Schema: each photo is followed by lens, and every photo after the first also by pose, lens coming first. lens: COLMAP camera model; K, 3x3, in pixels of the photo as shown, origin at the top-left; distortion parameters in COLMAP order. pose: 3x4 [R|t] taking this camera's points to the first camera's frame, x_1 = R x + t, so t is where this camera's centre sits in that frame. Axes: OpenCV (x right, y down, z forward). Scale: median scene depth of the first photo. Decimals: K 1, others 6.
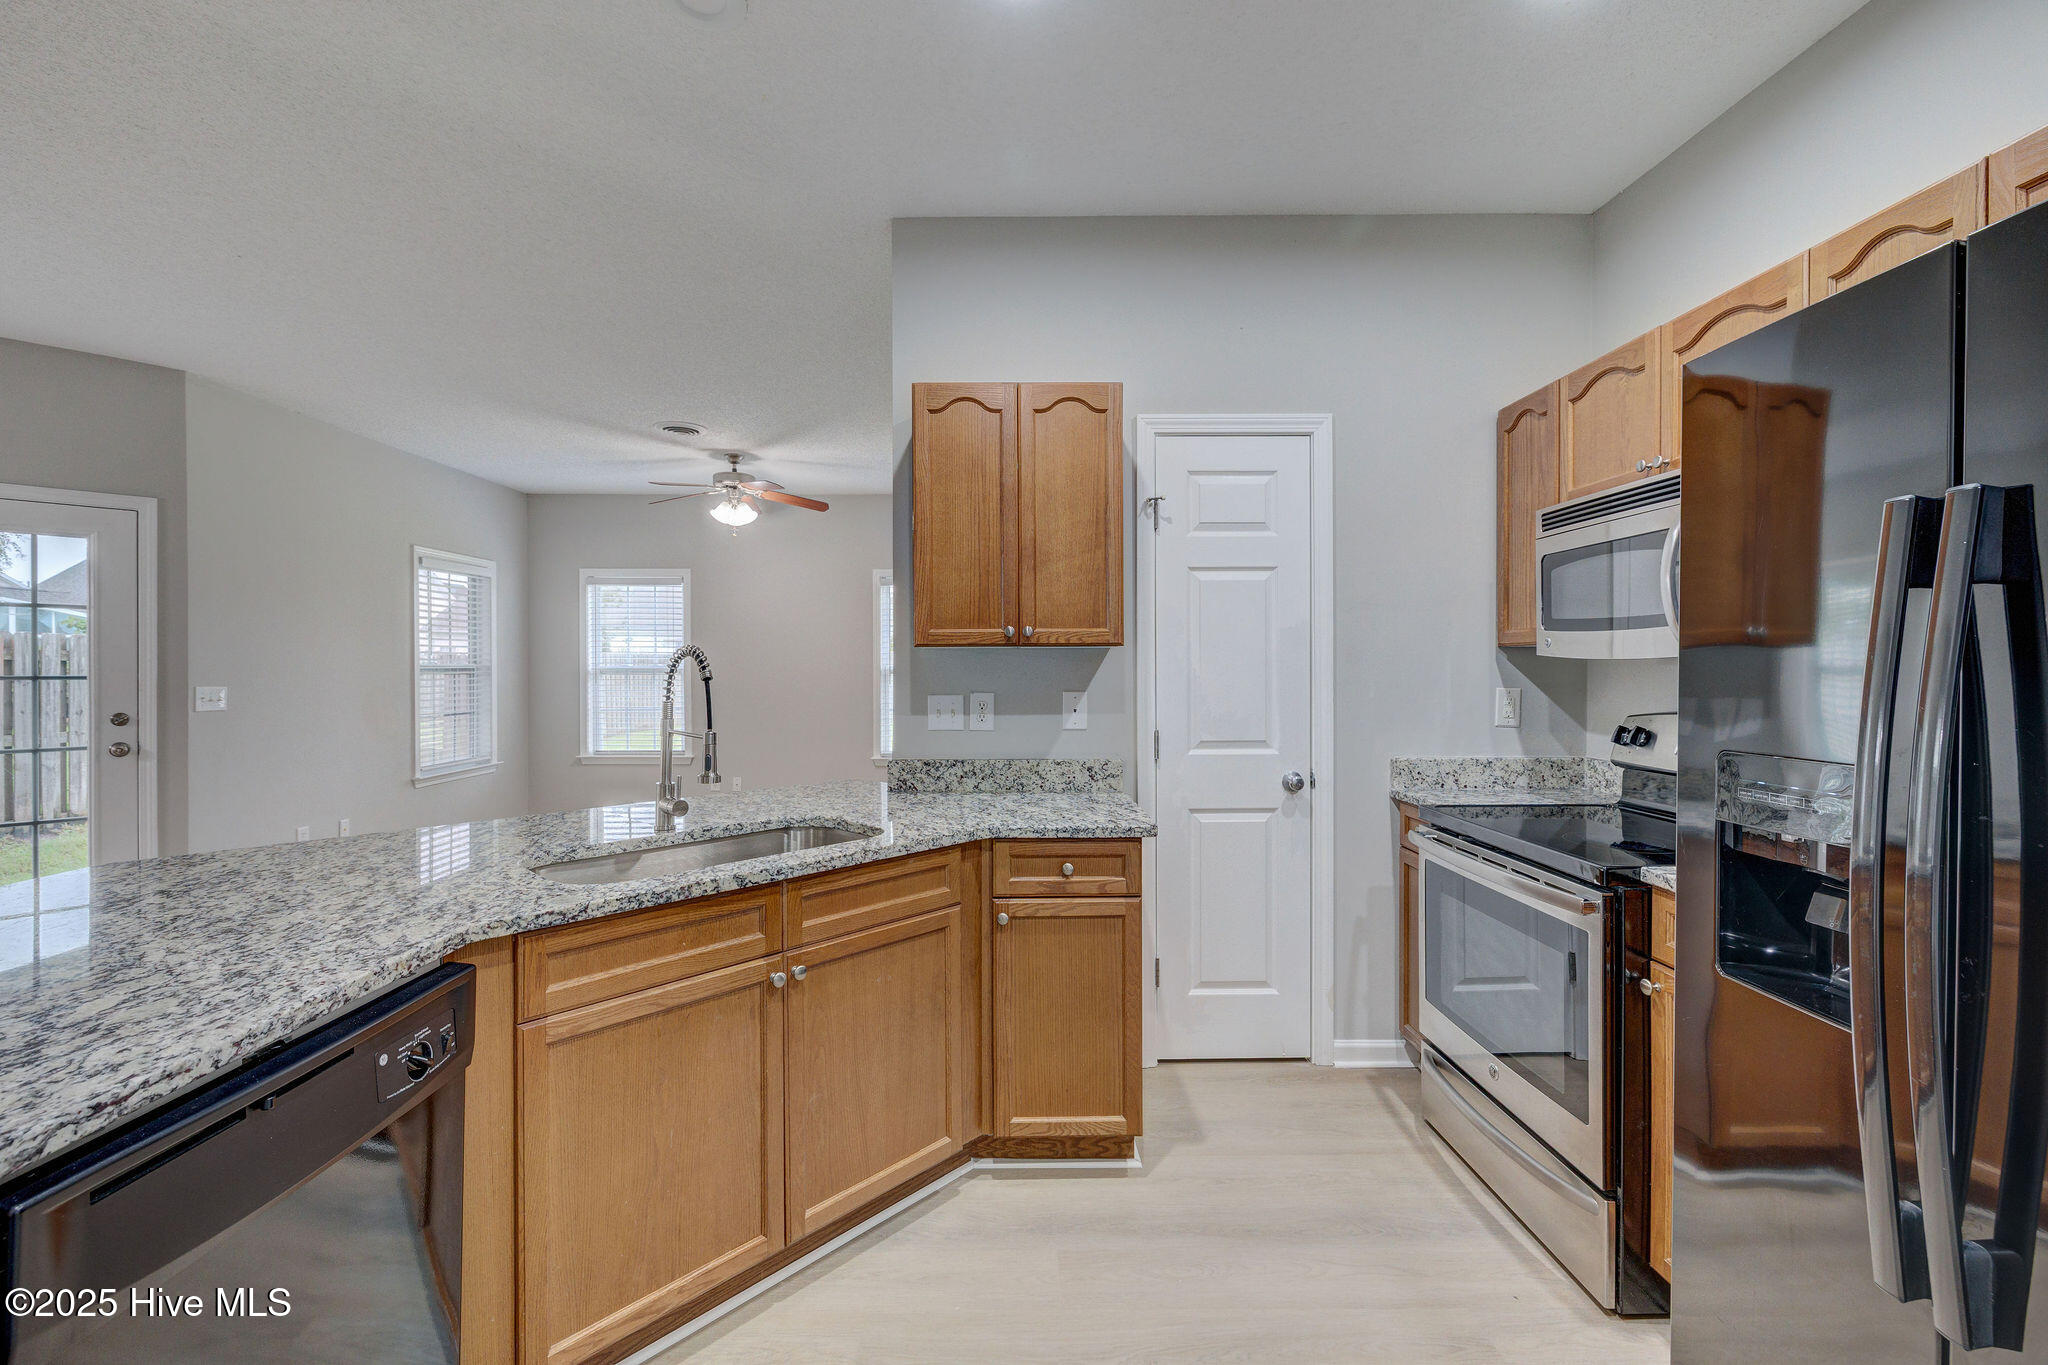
lens RADIAL K [[863.8, 0, 1019.6], [0, 863.8, 670.5], [0, 0, 1]] dist [-0.003118, 0.000936]
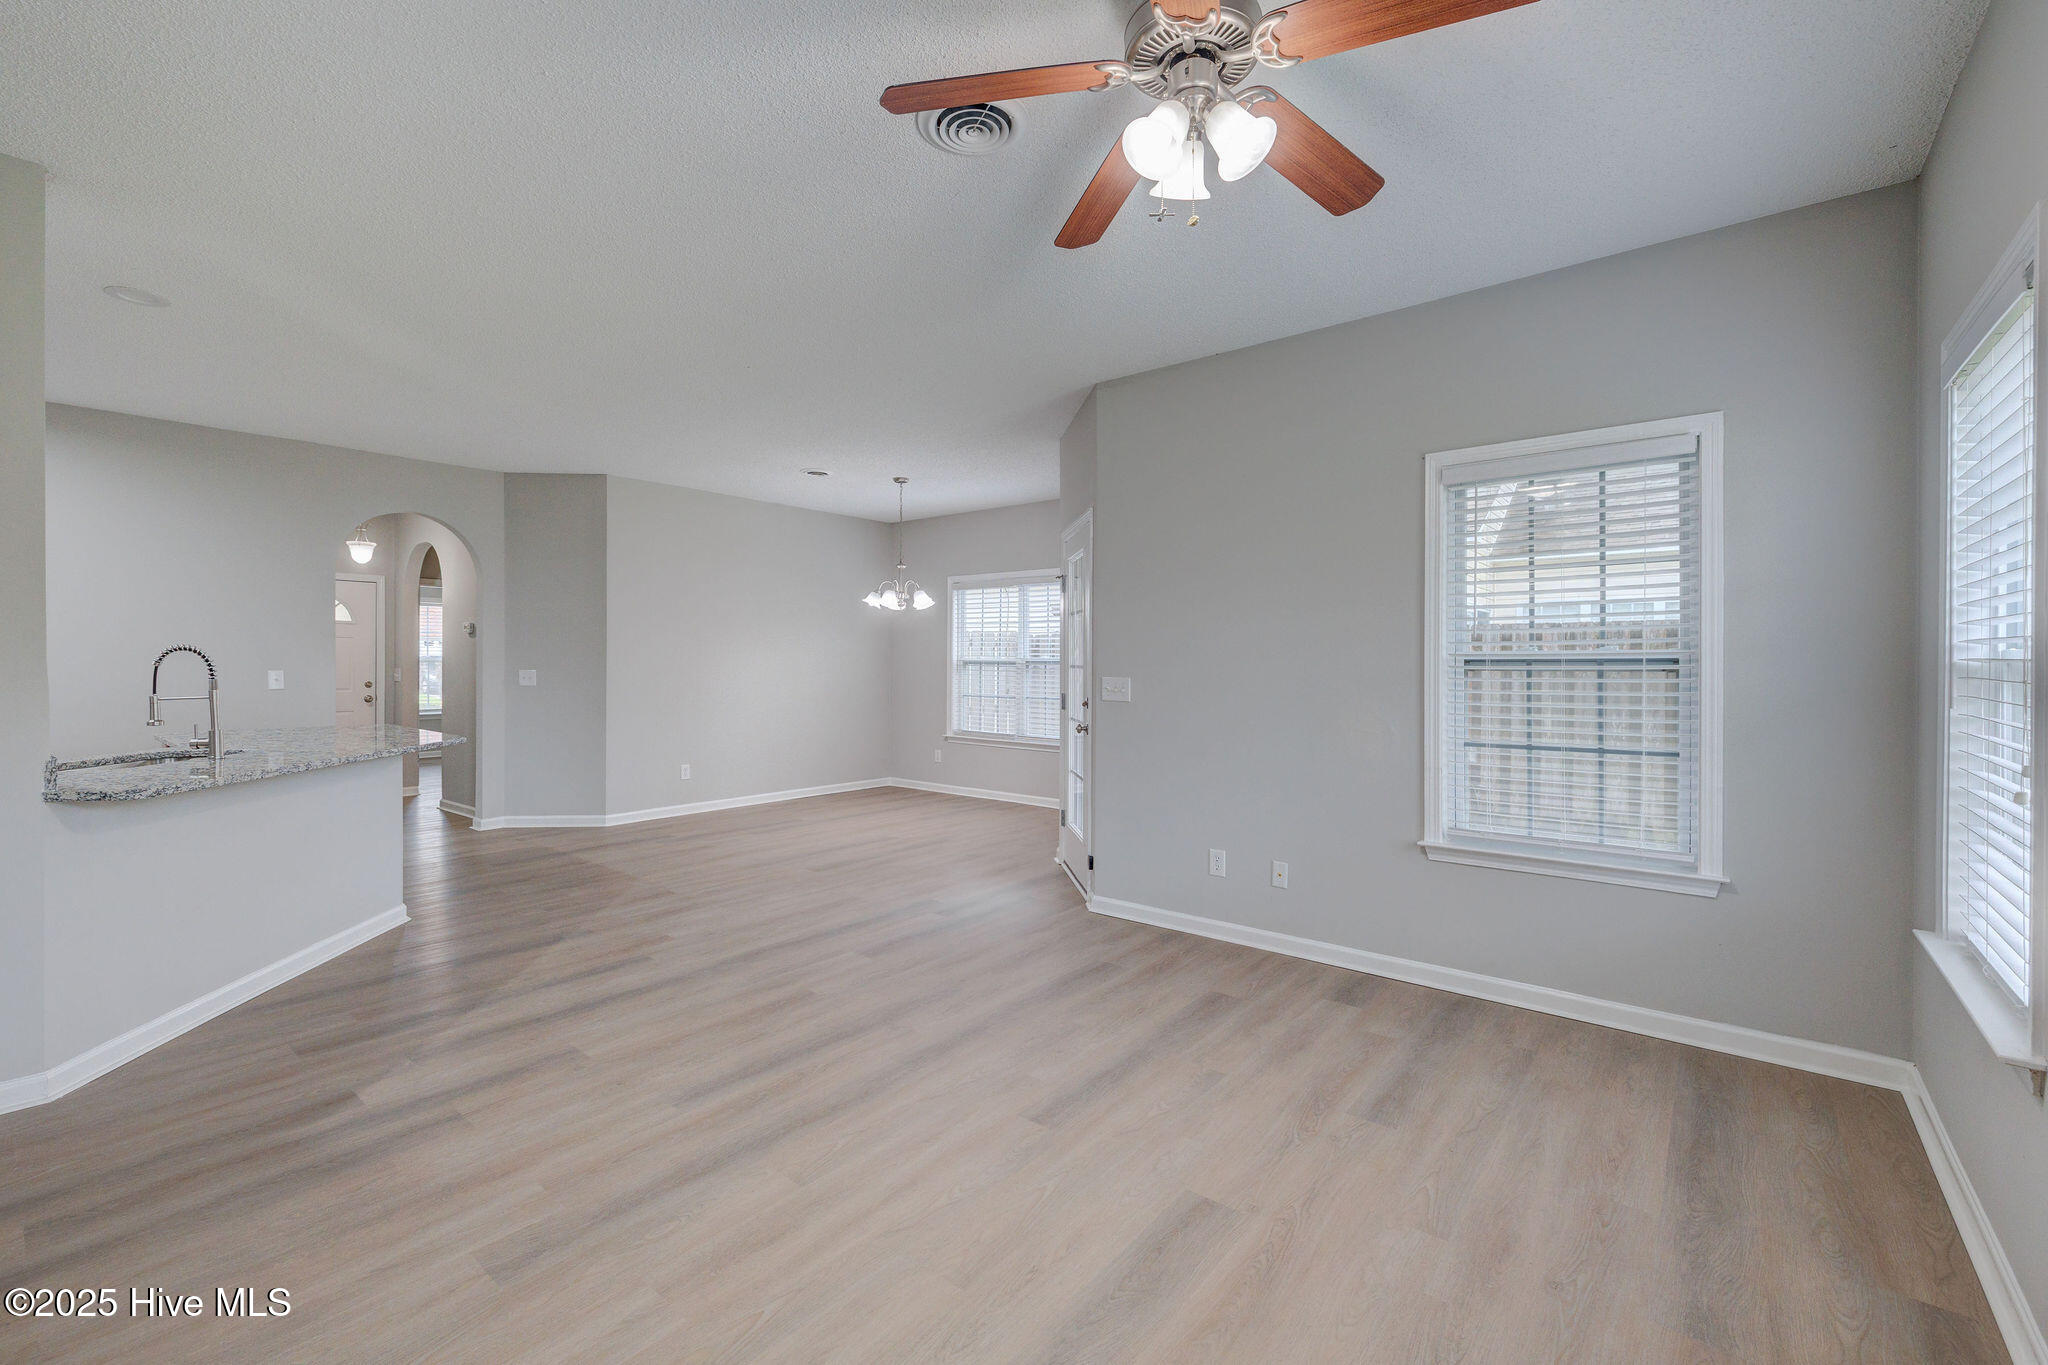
lens RADIAL K [[863.8, 0, 980.1], [0, 863.8, 661.0], [0, 0, 1]] dist [-0.003118, 0.000936]
pose [[-0.662947, -0.000803, -0.748666, -0.091855], [-0.003403, 0.999992, 0.001941, -0.001541], [0.748659, 0.003835, -0.662944, 2.242714]]
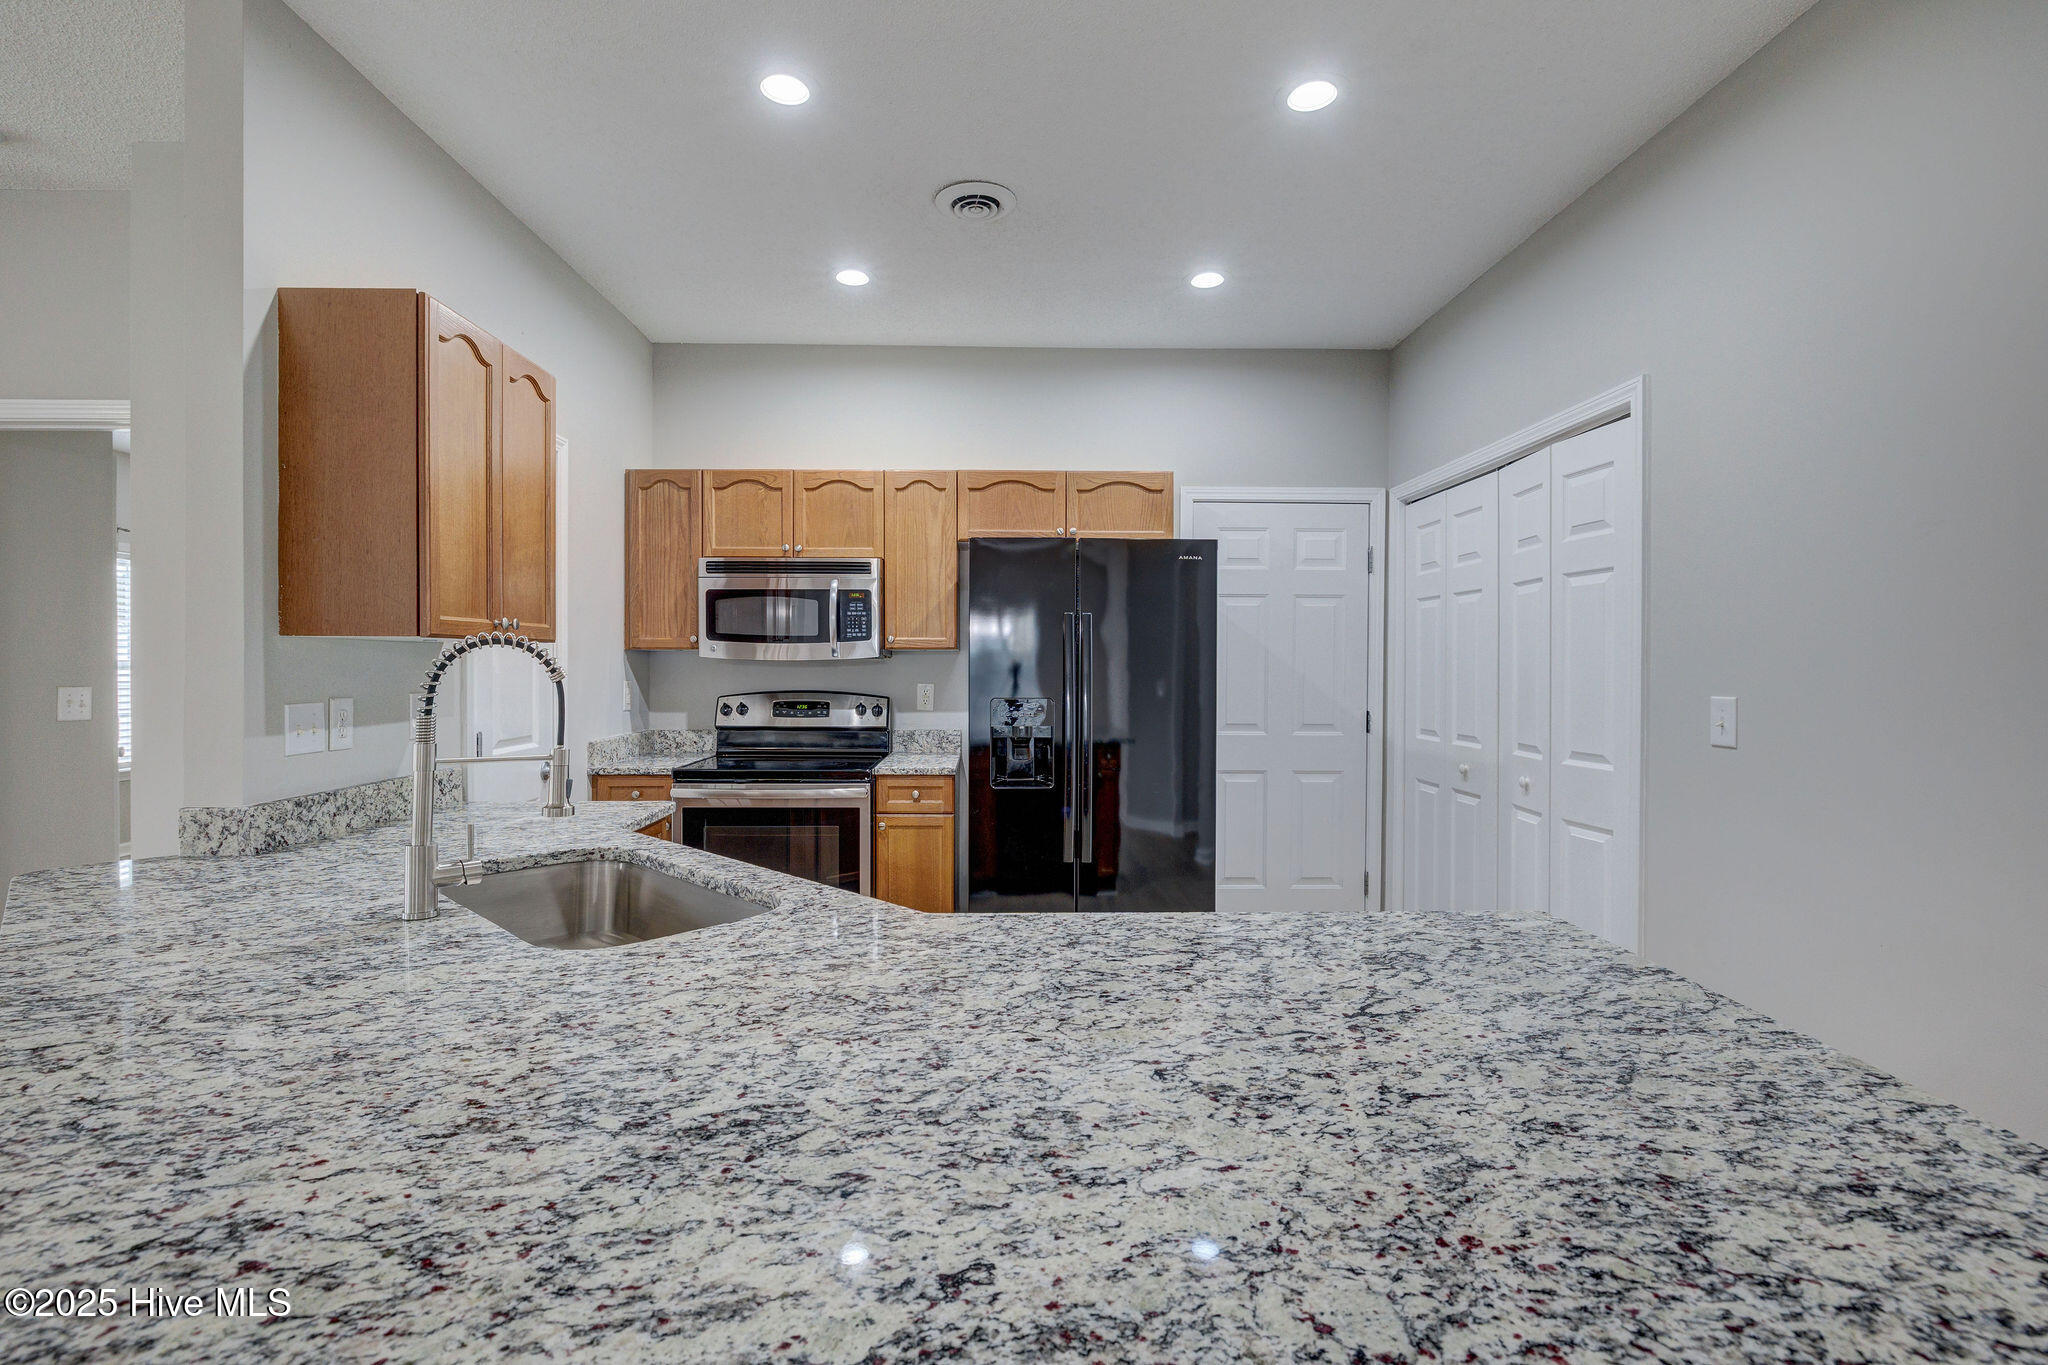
lens RADIAL K [[918.6, 0, 1011.6], [0, 918.6, 674.0], [0, 0, 1]] dist [-0.007516, 0.001822]
pose [[-0.014375, -0.007219, 0.999871, -0.779358], [0.002043, 0.999972, 0.007249, 0.000169], [-0.999895, 0.002146, -0.014360, 0.407311]]
